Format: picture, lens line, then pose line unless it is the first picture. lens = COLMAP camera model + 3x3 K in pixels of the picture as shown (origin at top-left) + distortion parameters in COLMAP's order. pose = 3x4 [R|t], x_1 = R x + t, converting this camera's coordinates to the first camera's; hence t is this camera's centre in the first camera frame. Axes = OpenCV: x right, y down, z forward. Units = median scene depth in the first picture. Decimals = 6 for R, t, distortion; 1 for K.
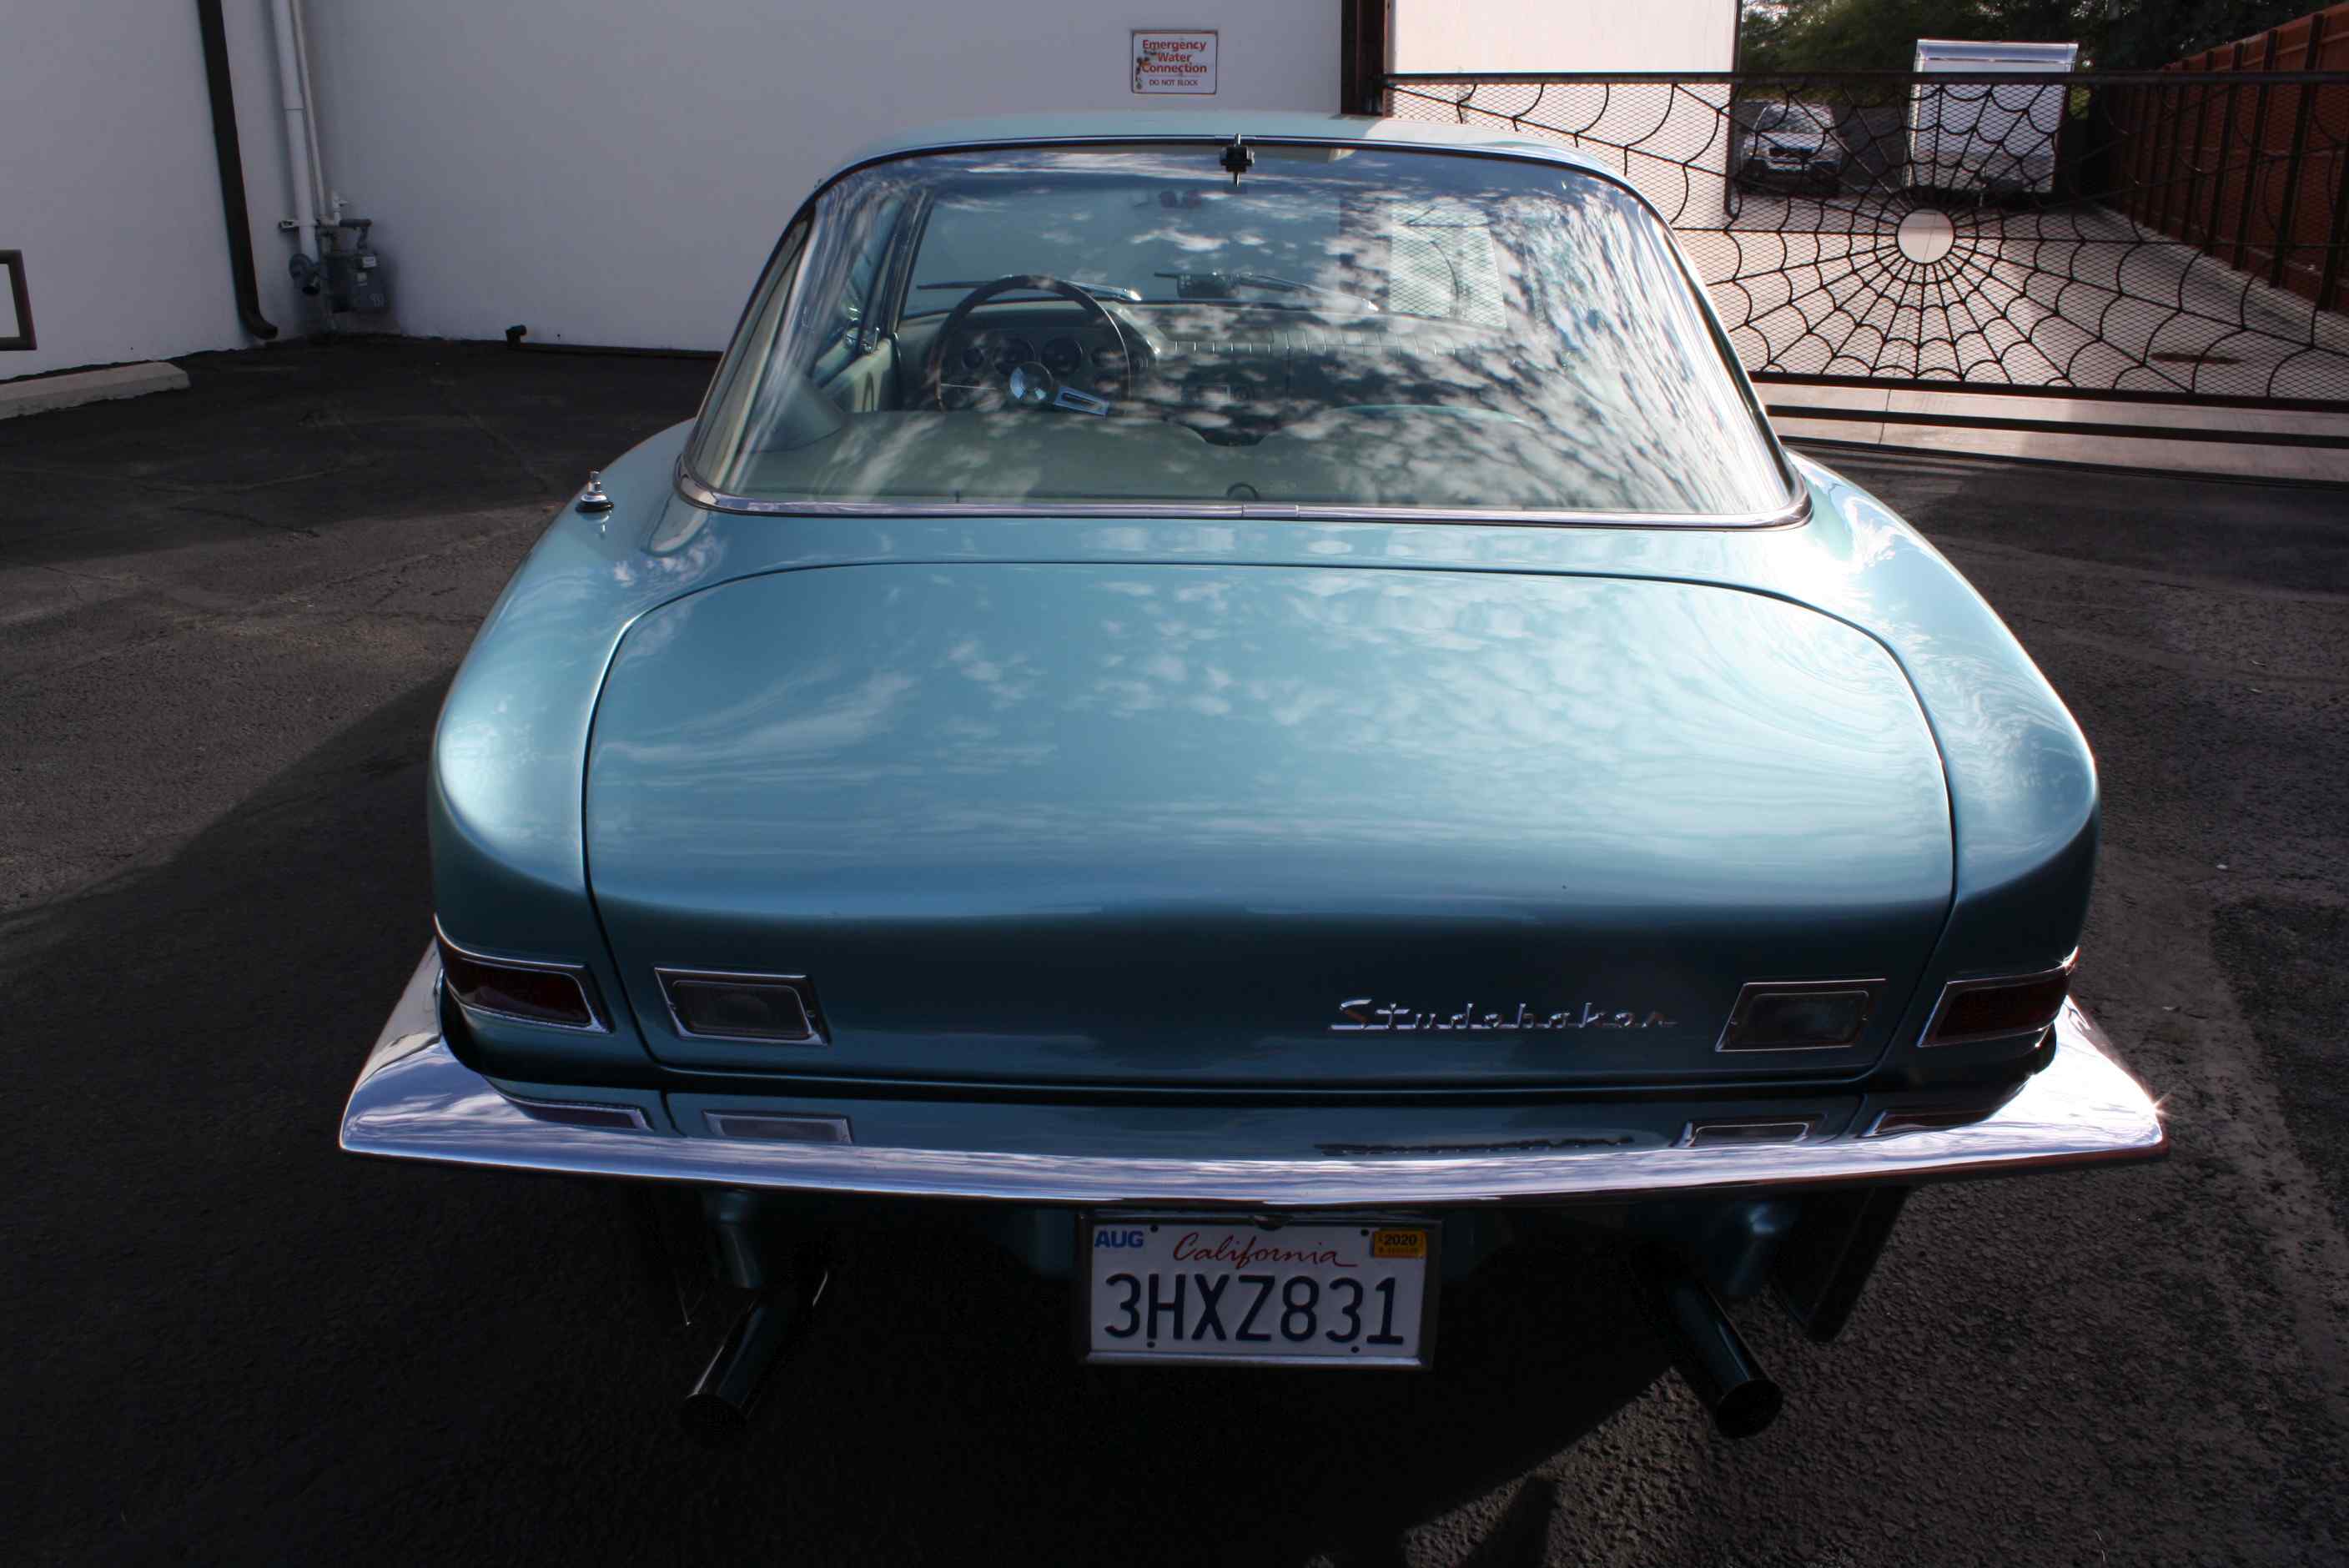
lens RADIAL K [[1909.4, 0, 1173.7], [0, 1909.4, 766.6], [0, 0, 1]] dist [-0.148515, 0.107828]
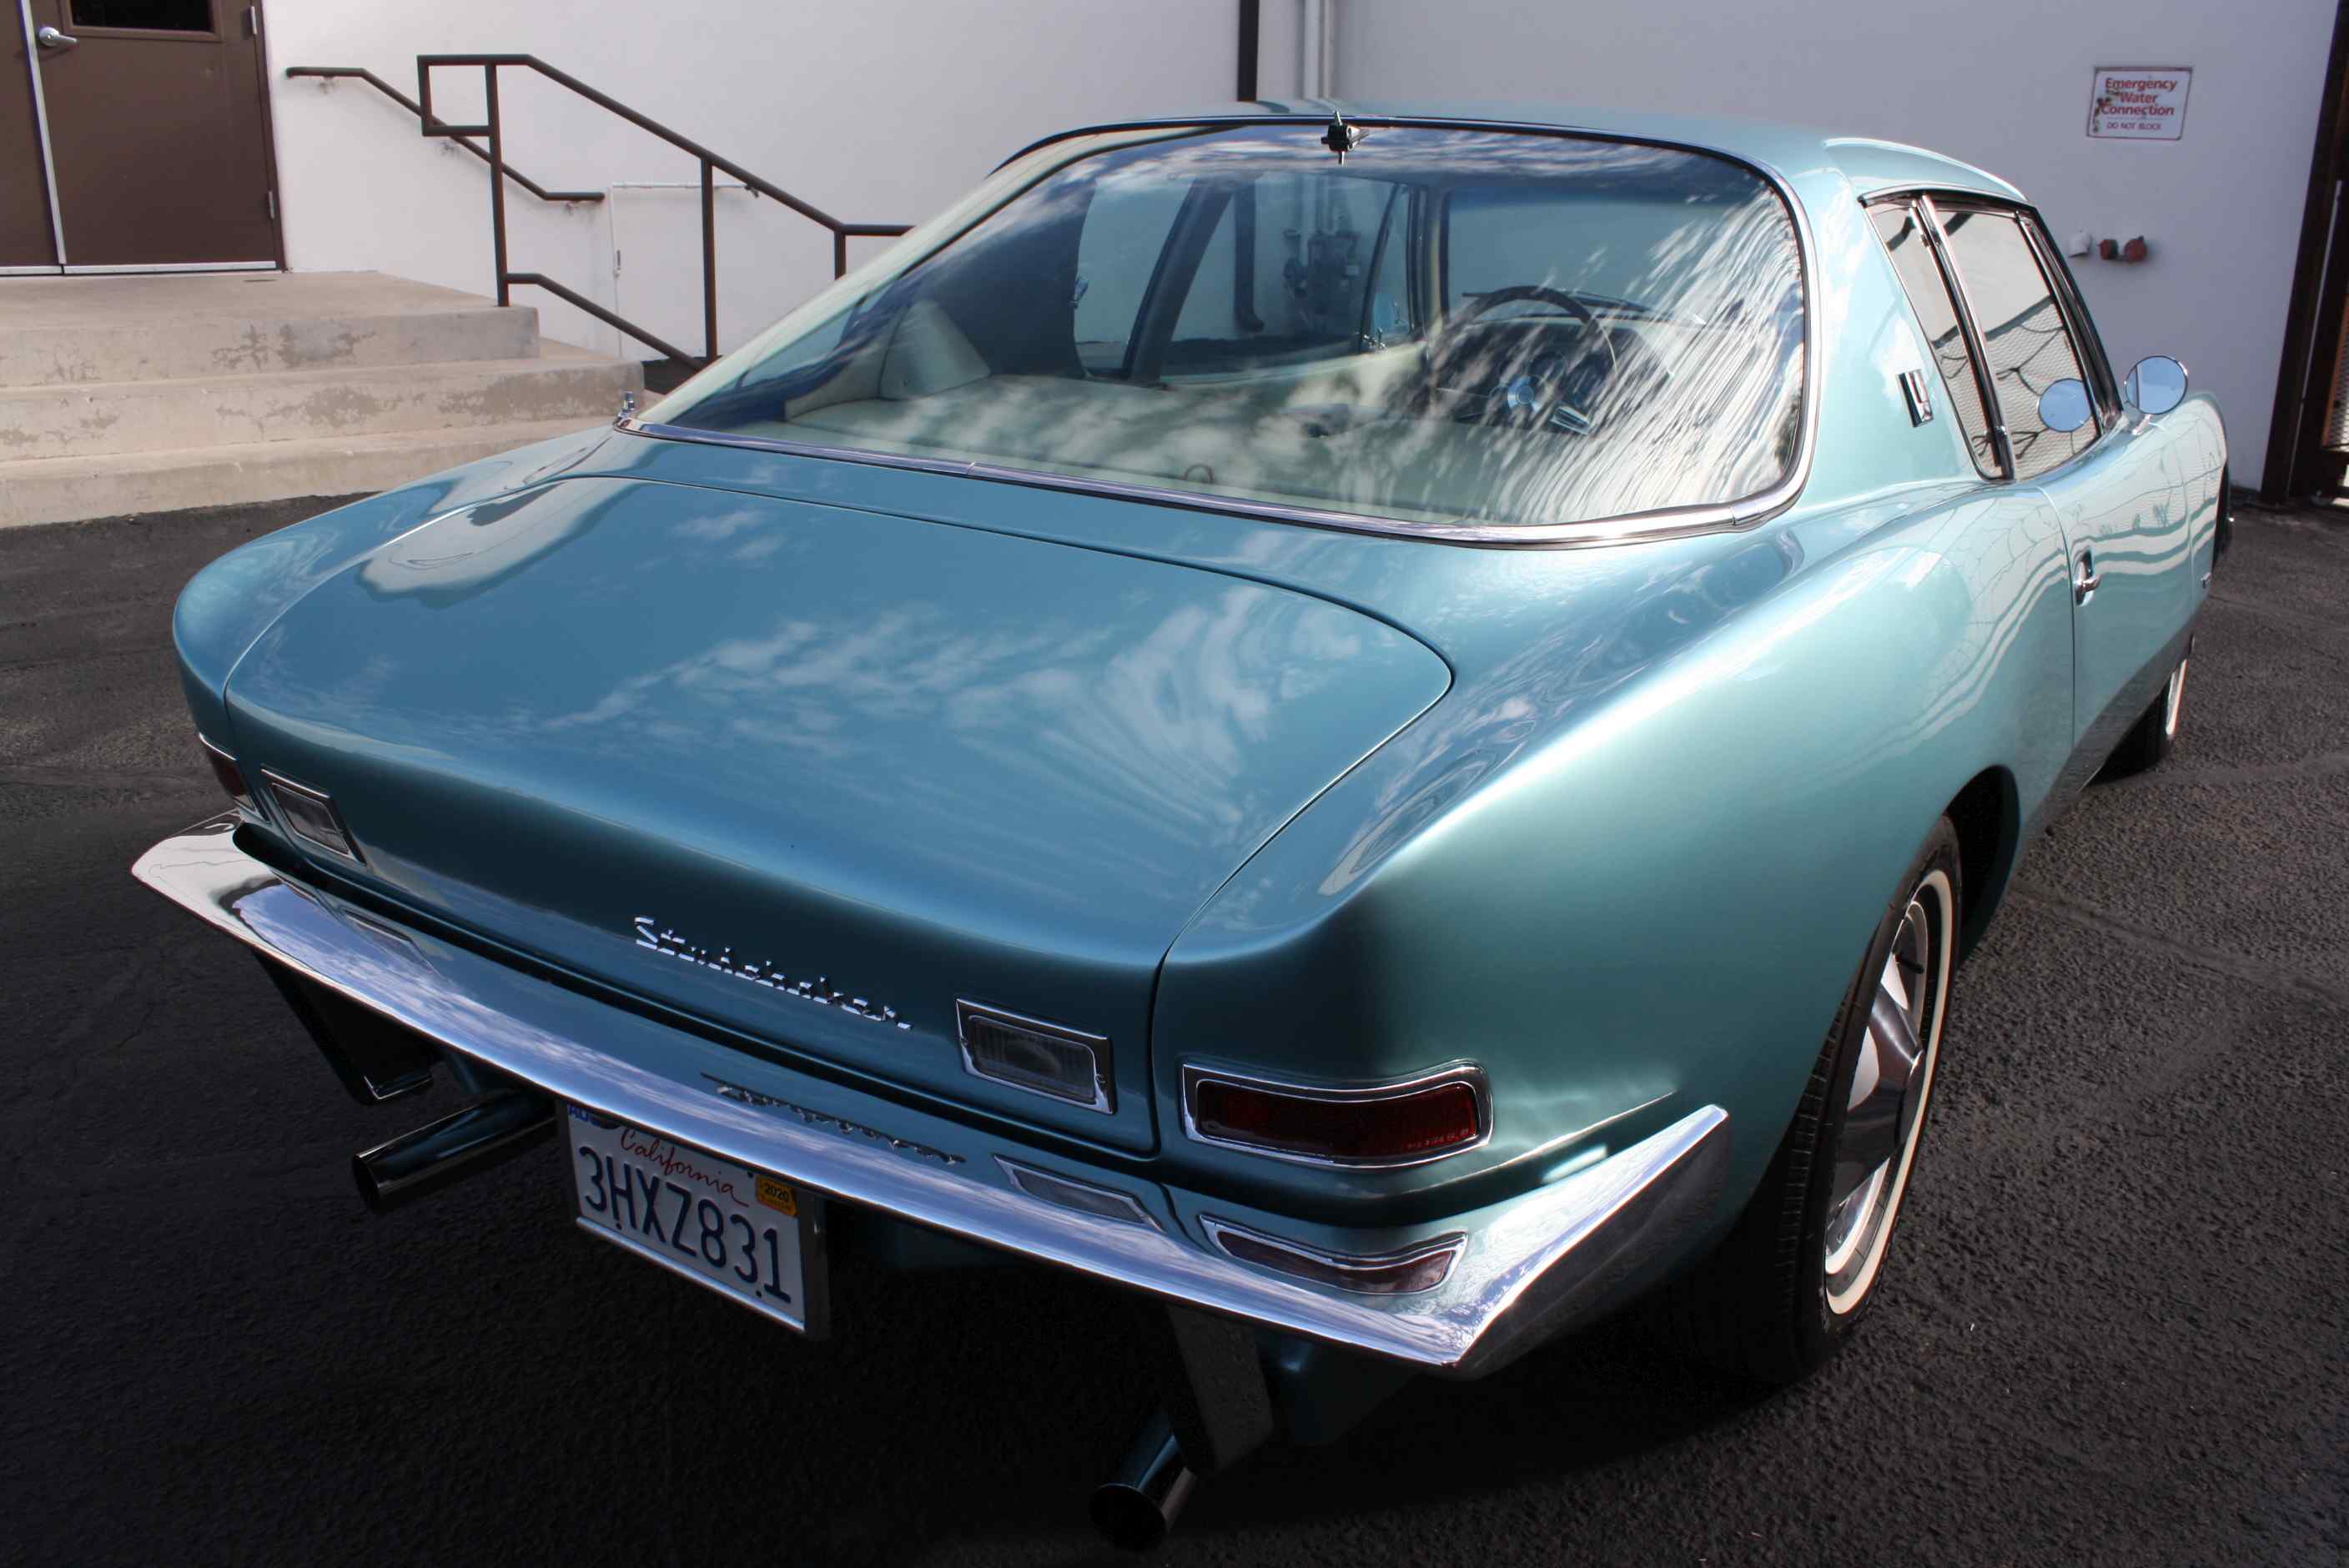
lens RADIAL K [[1909.4, 0, 1183.3], [0, 1909.4, 777.5], [0, 0, 1]] dist [-0.148515, 0.107828]
pose [[0.845431, 0.174772, -0.504679, 0.742894], [-0.182810, 0.982559, 0.034022, -0.033601], [0.501823, 0.063497, 0.862637, 0.240408]]
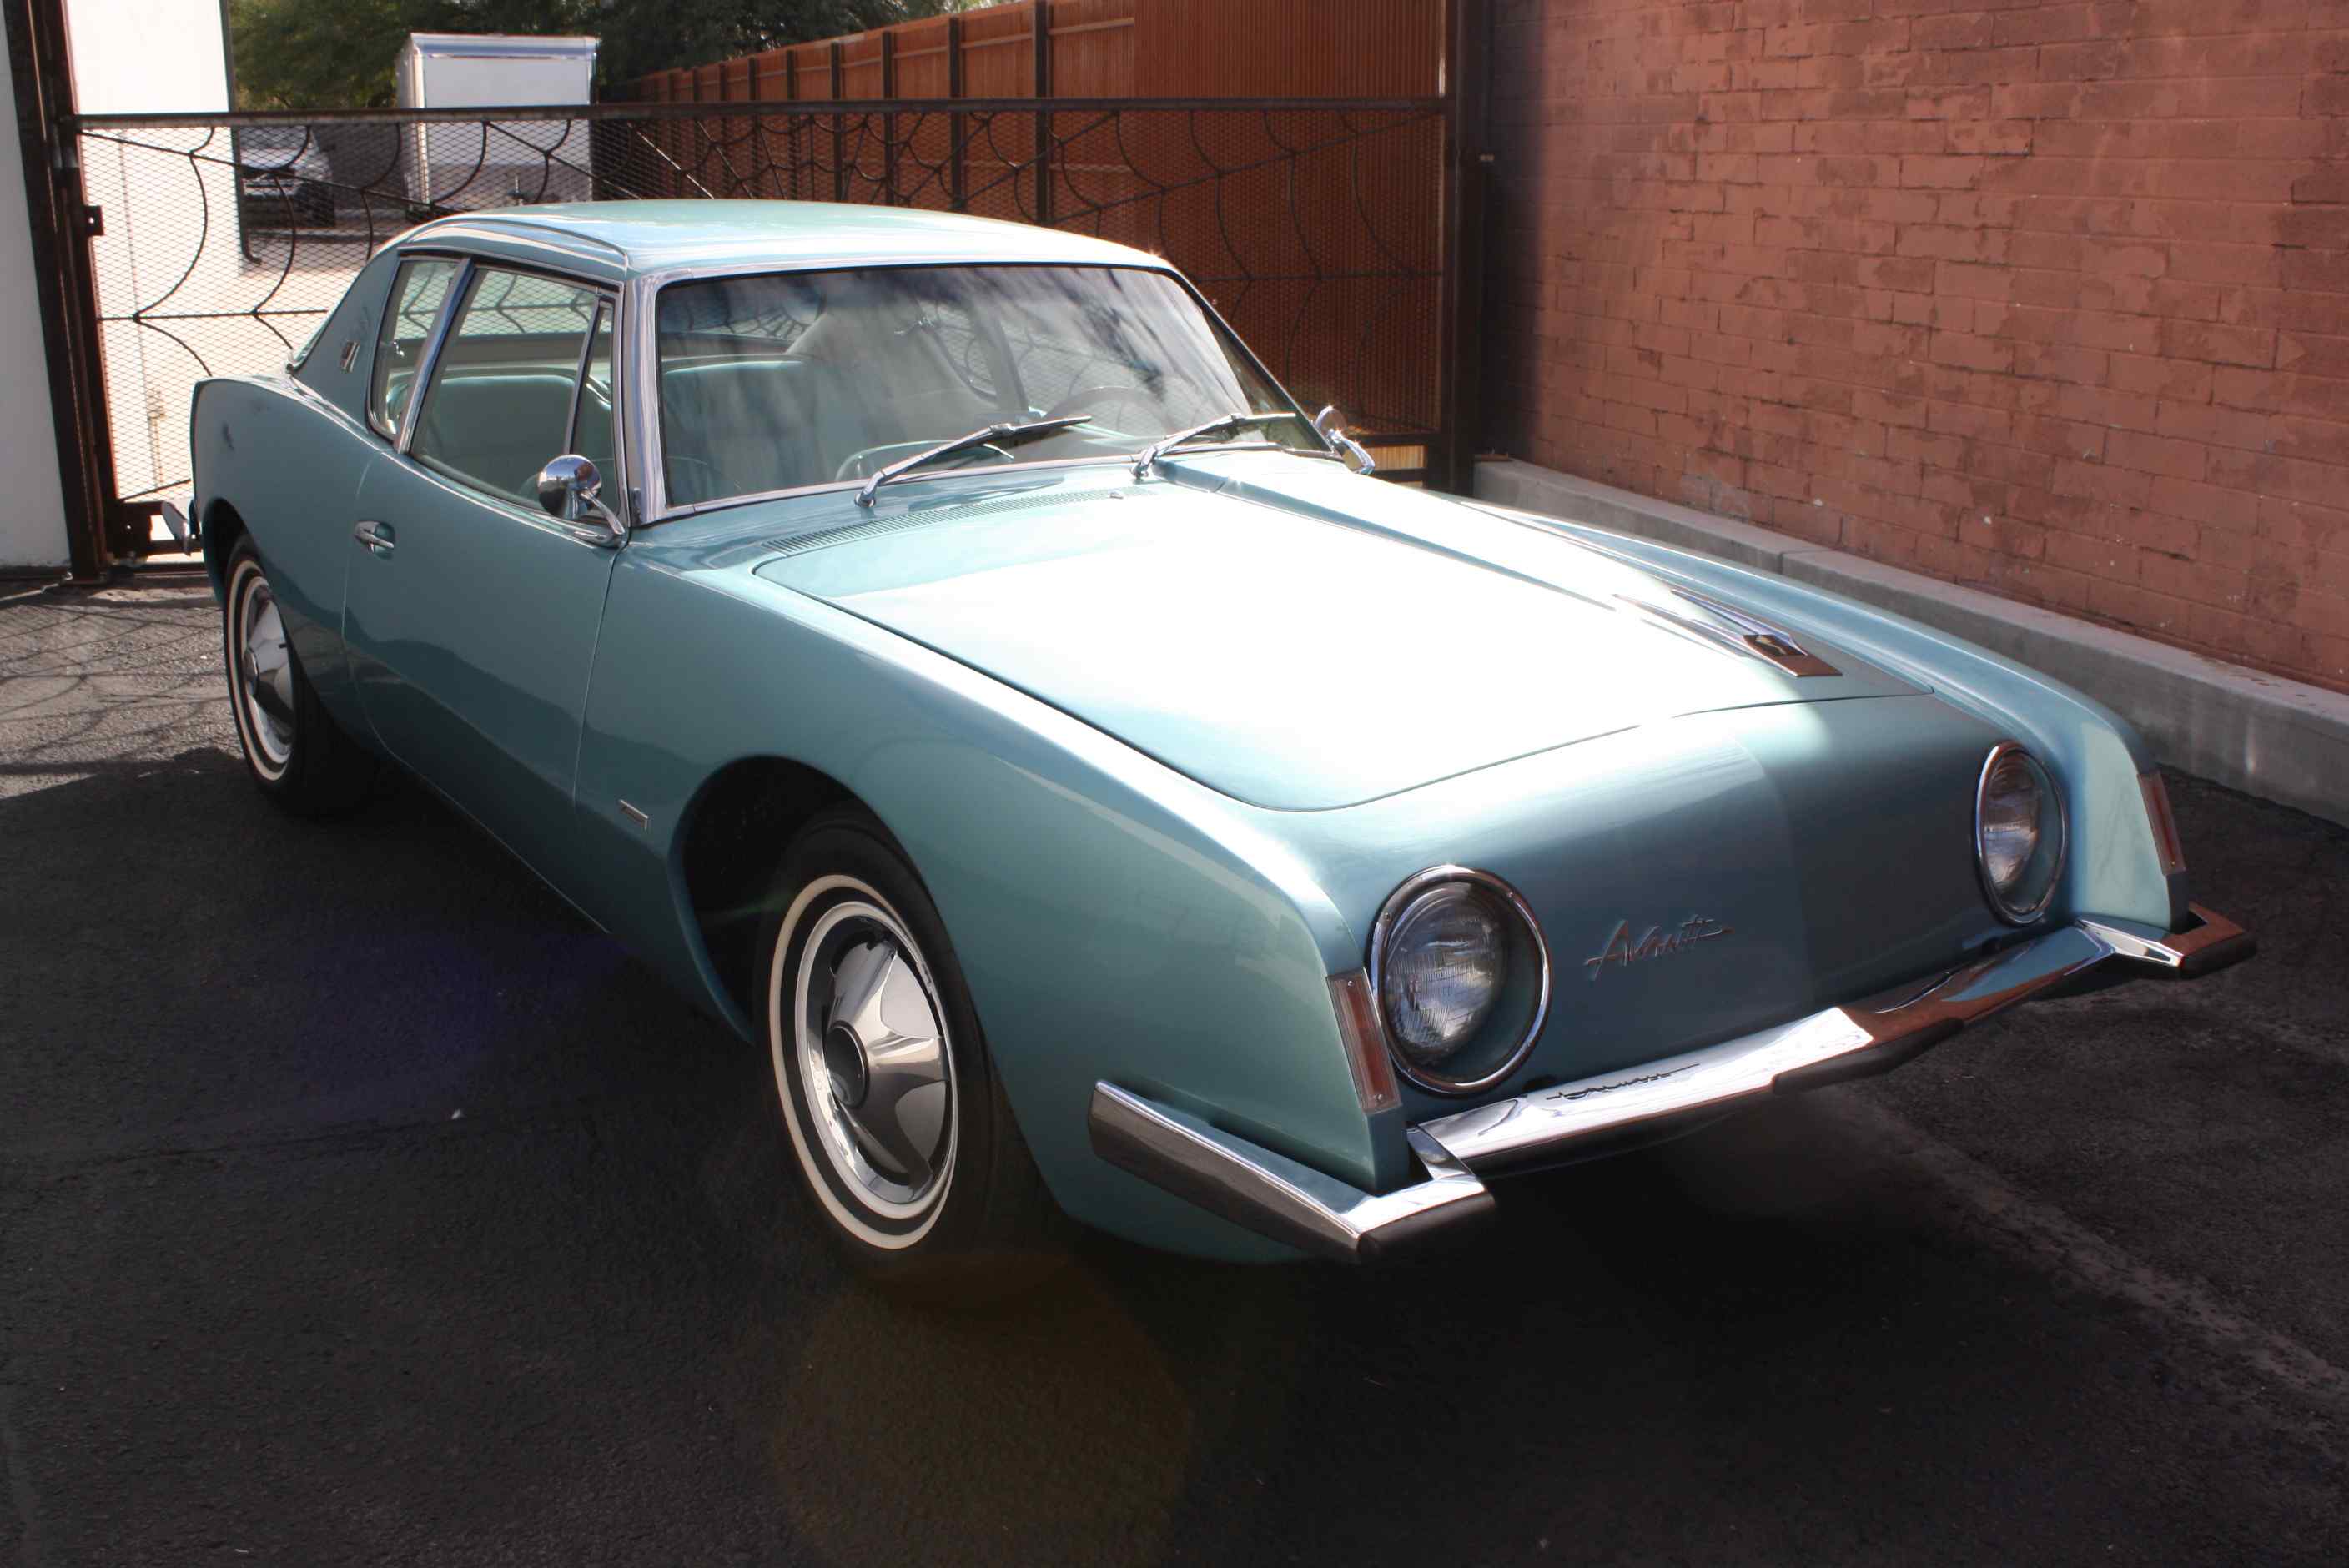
lens RADIAL K [[2339.0, 0, 1137.5], [0, 2339.0, 778.0], [0, 0, 1]] dist [-0.089956, 0.000000]
pose [[0.783523, -0.159749, 0.600476, -0.855339], [0.195697, 0.980649, 0.005537, -0.267621], [-0.589741, 0.113173, 0.799623, 0.502573]]
